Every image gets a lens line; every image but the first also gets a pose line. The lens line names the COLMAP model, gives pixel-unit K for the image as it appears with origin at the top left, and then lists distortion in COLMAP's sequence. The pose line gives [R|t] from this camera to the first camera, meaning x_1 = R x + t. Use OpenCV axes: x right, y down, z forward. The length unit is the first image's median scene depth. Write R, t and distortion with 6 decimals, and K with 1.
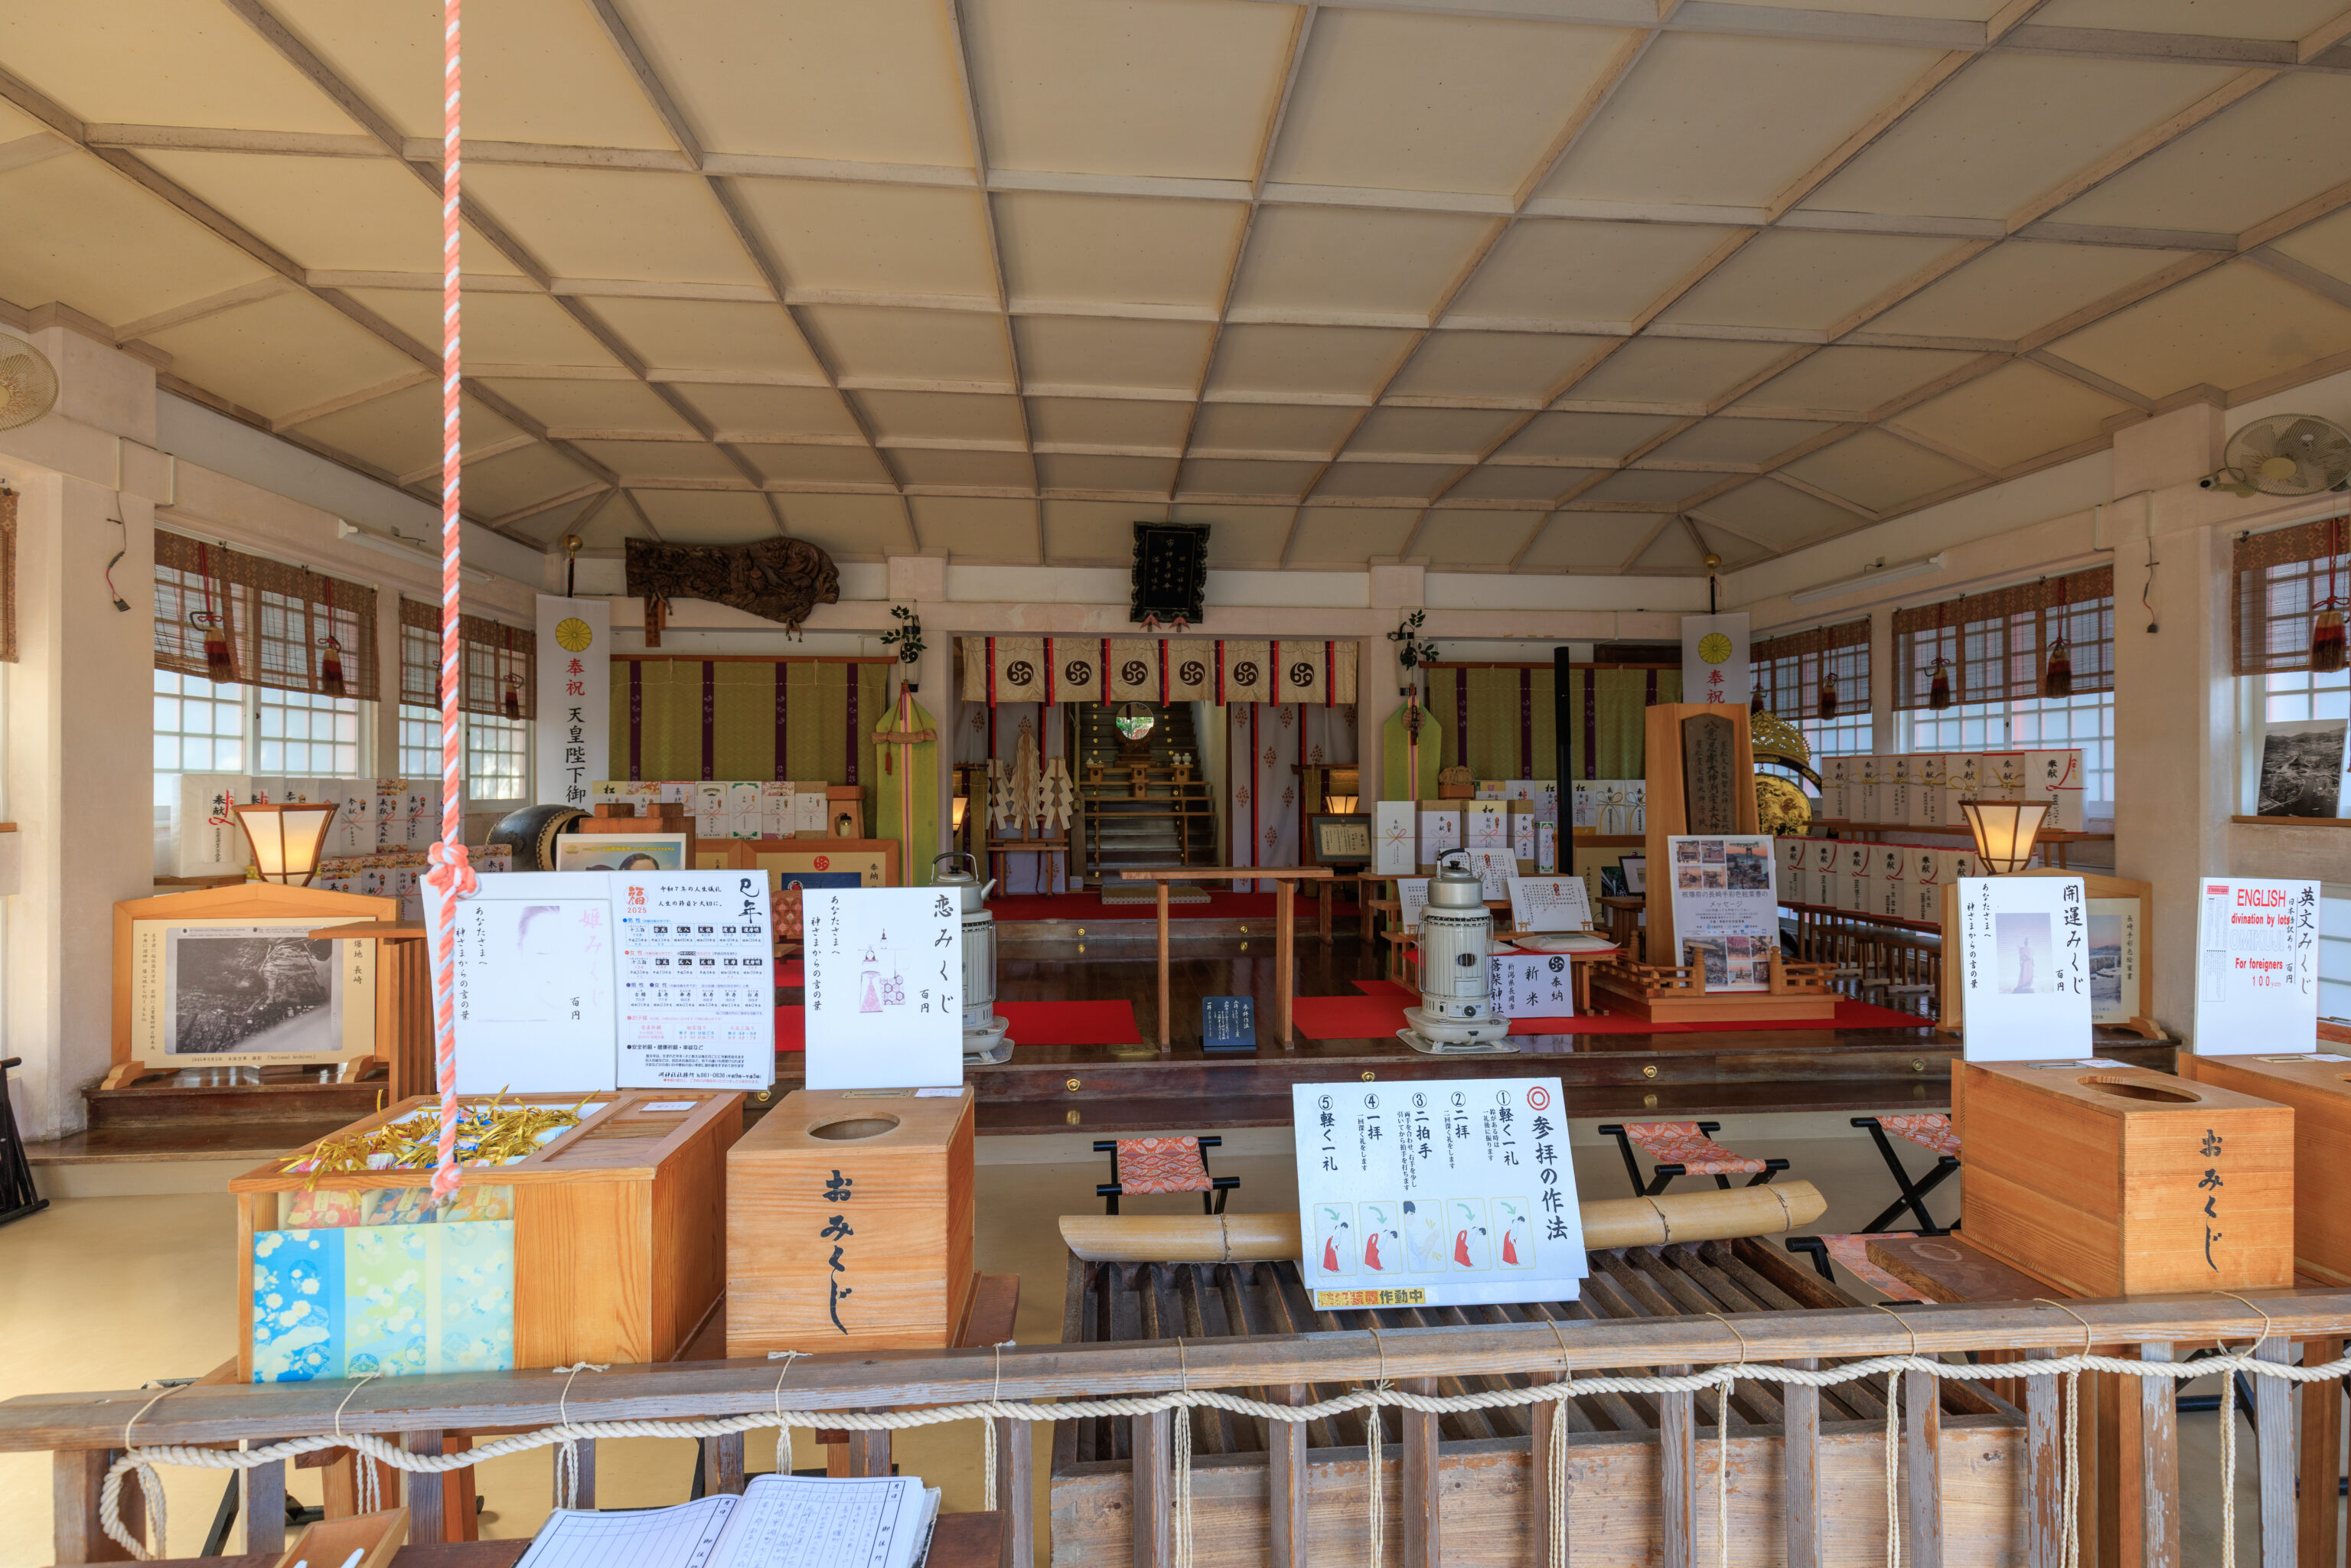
lens RADIAL K [[1048.5, 0, 1175.5], [0, 1048.5, 784.0], [0, 0, 1]] dist [0.000969, -0.000058]
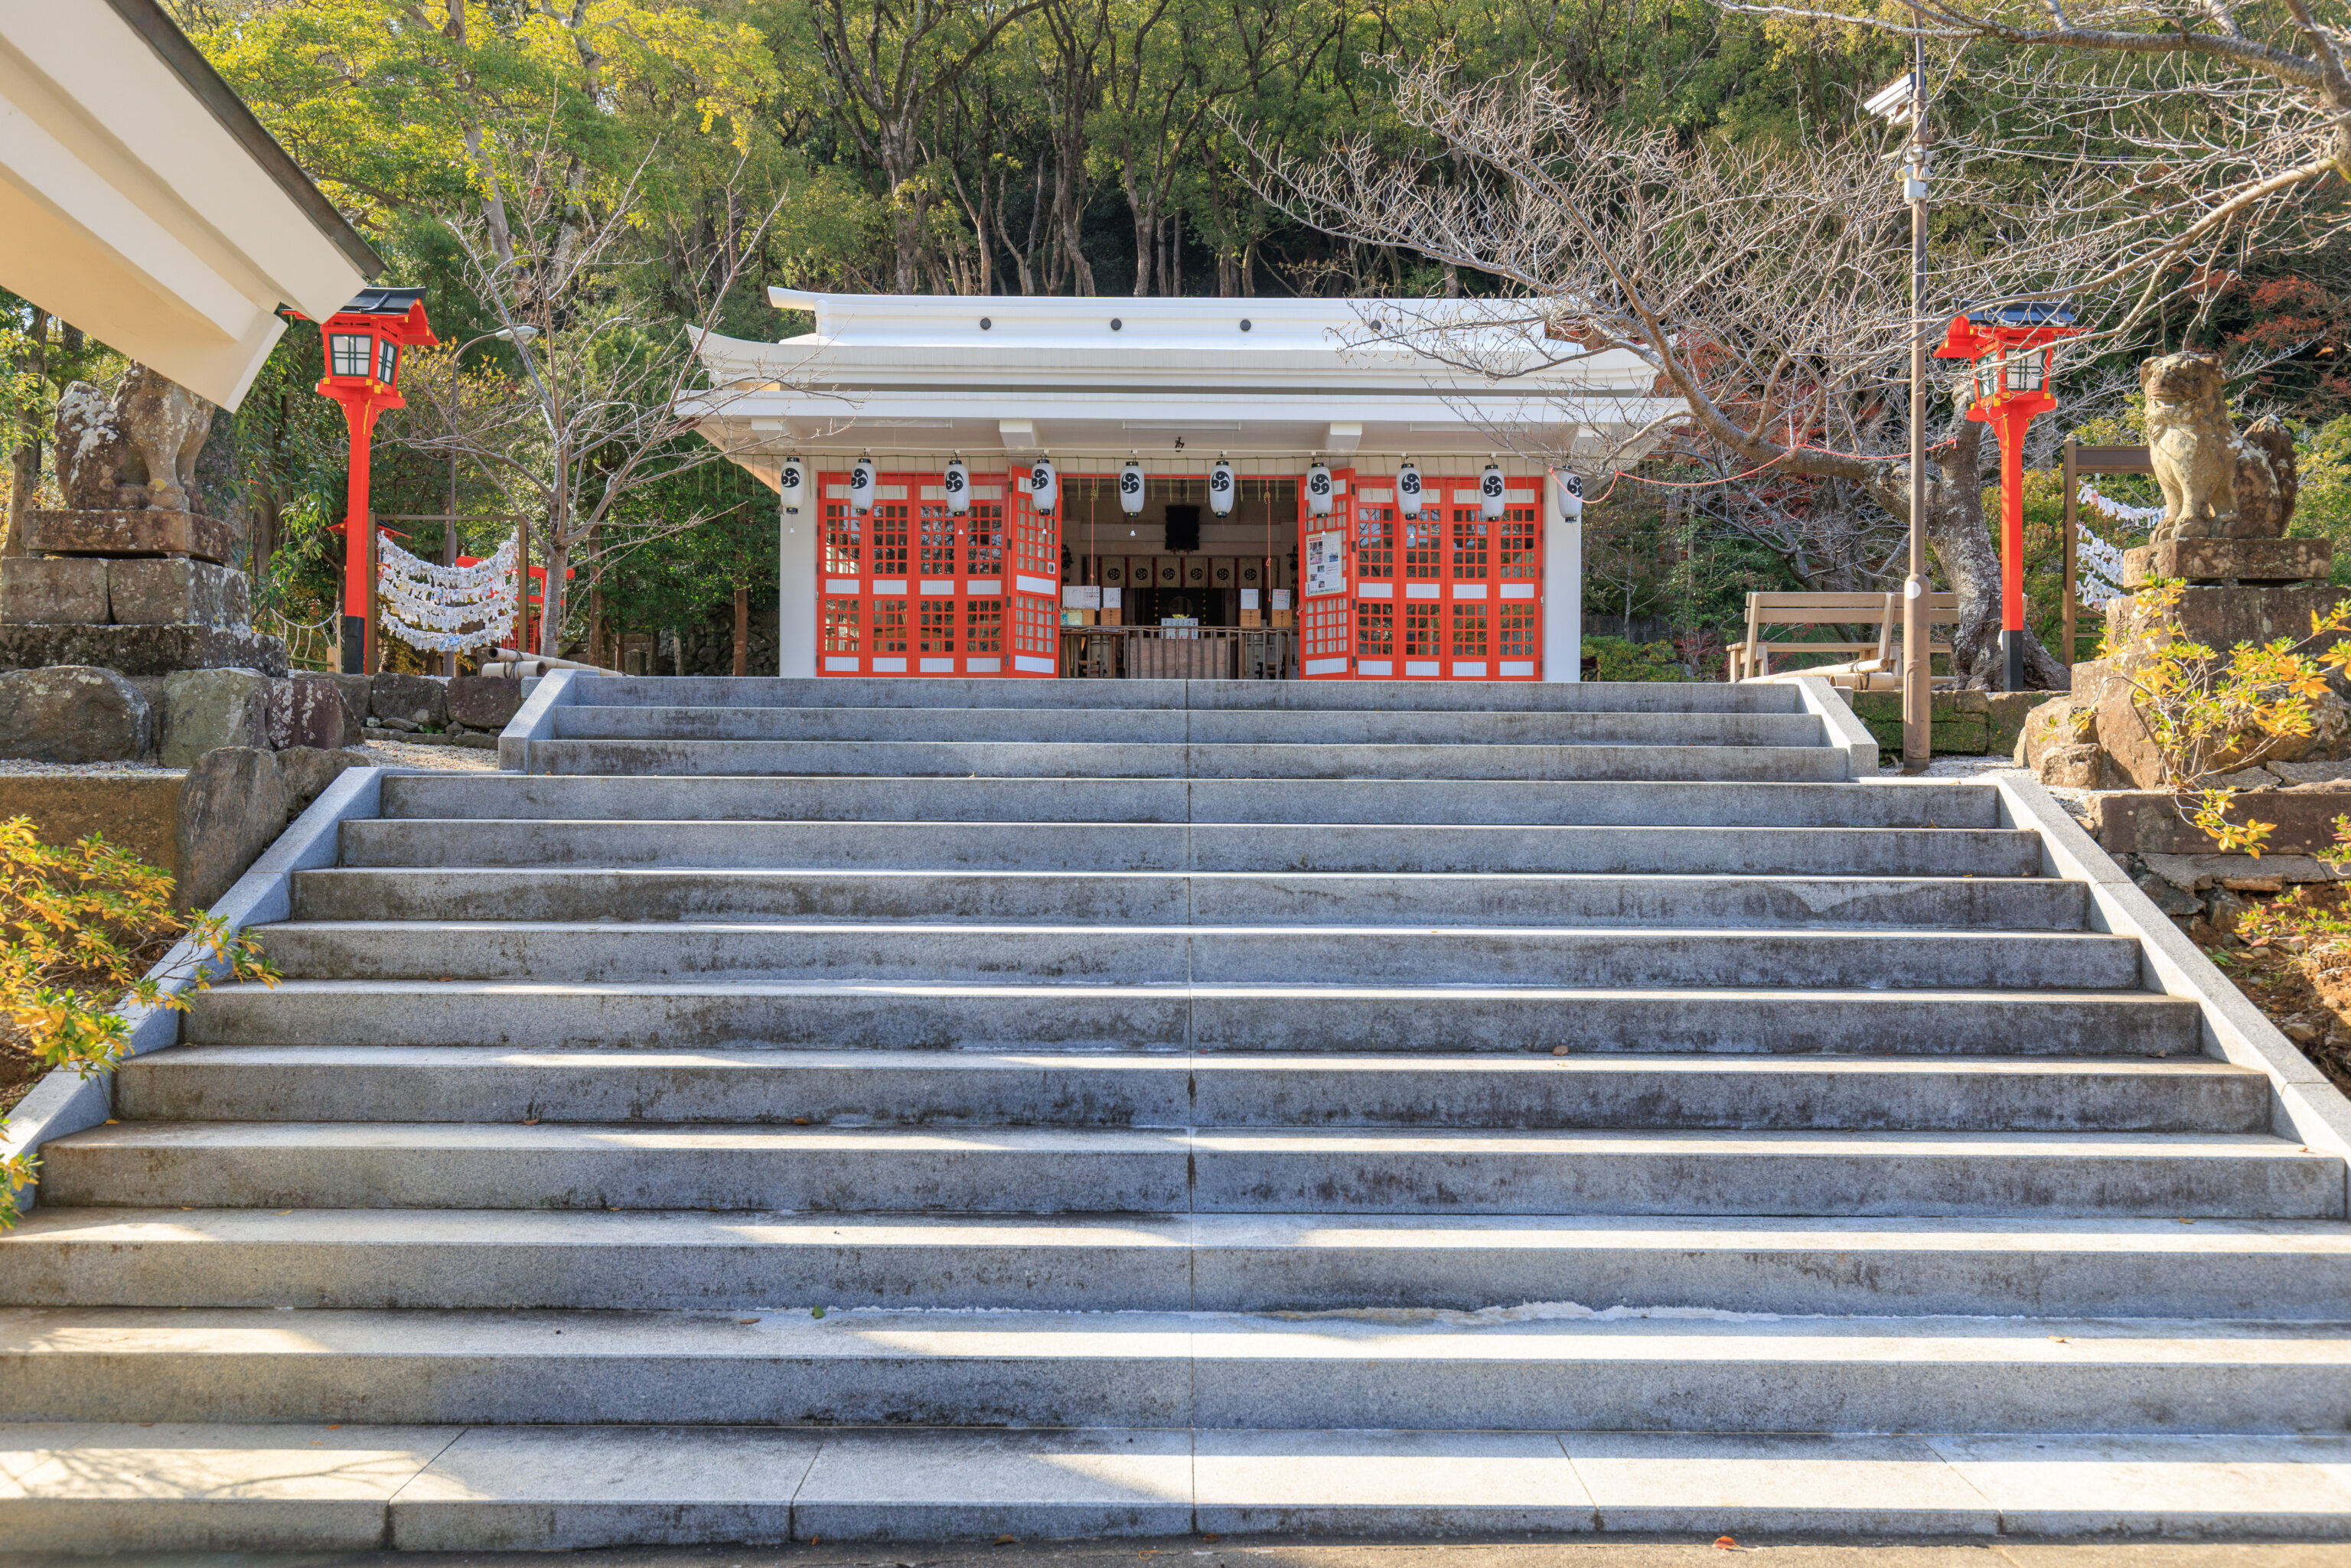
lens RADIAL K [[1757.9, 0, 1225.0], [0, 1757.9, 775.1], [0, 0, 1]] dist [-0.005747, 0.001160]
pose [[0.998180, 0.002813, -0.060231, 0.292584], [-0.003346, 0.999956, -0.008752, 0.333729], [0.060204, 0.008937, 0.998146, -2.548526]]
